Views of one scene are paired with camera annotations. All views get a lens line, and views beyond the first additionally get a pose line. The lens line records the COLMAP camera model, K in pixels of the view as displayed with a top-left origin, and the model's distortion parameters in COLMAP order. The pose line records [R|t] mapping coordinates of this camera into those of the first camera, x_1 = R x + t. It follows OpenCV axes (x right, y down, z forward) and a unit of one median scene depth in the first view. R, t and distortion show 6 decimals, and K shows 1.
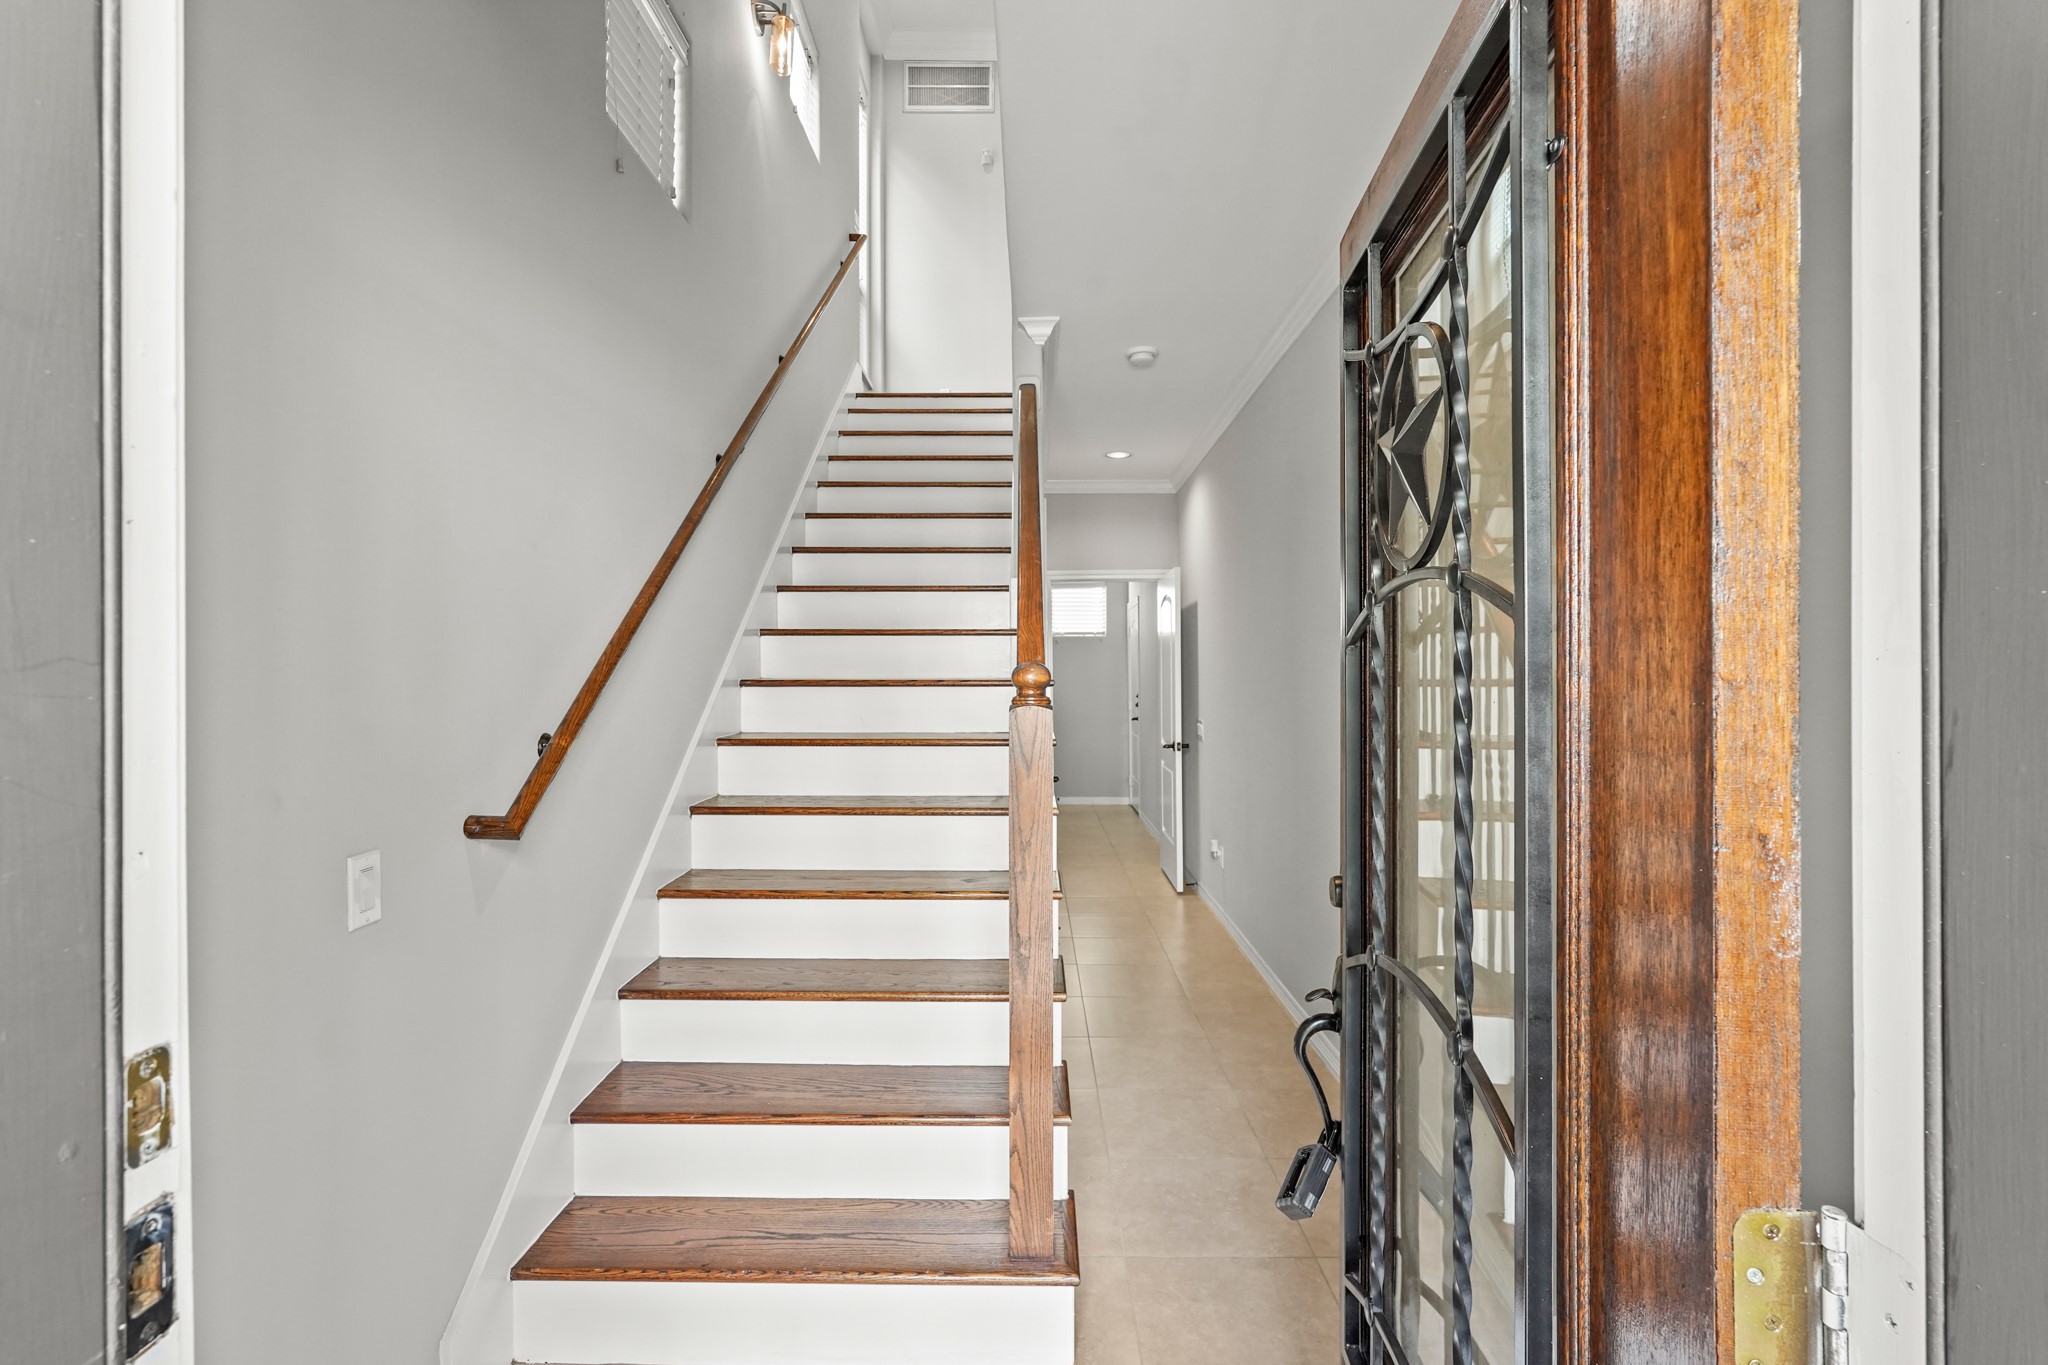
lens RADIAL K [[930.4, 0, 1035.4], [0, 930.4, 682.2], [0, 0, 1]] dist [-0.000471, 0.001199]
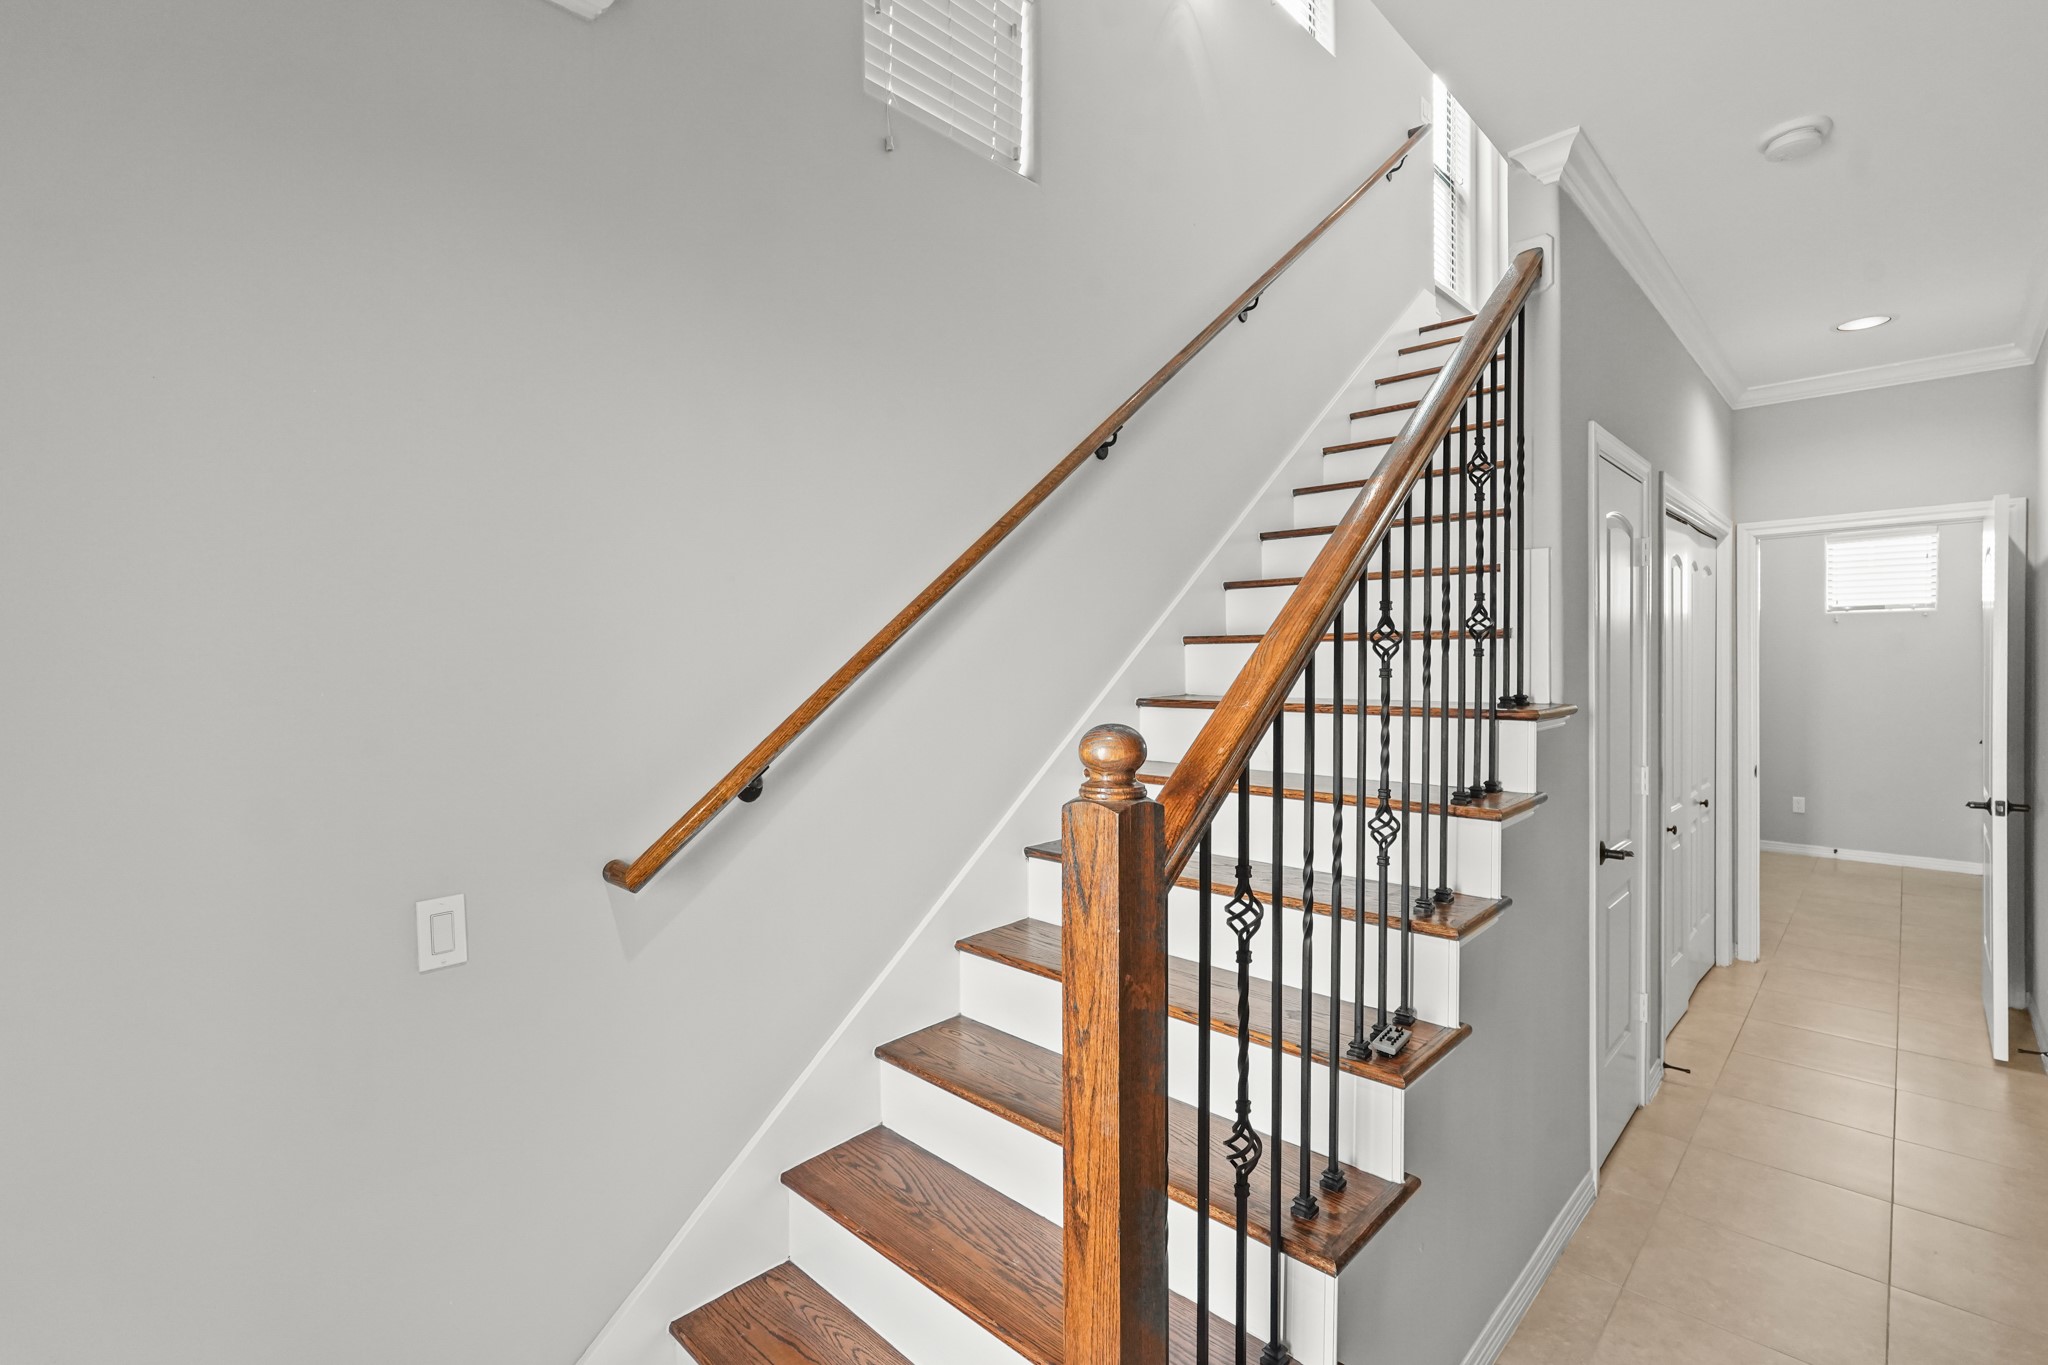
lens RADIAL K [[930.4, 0, 1035.4], [0, 930.4, 682.2], [0, 0, 1]] dist [-0.000471, 0.001199]
pose [[0.724789, 0.012687, -0.688854, 0.239546], [-0.000107, 0.999833, 0.018301, -0.038513], [0.688971, -0.013190, 0.724669, 0.358208]]
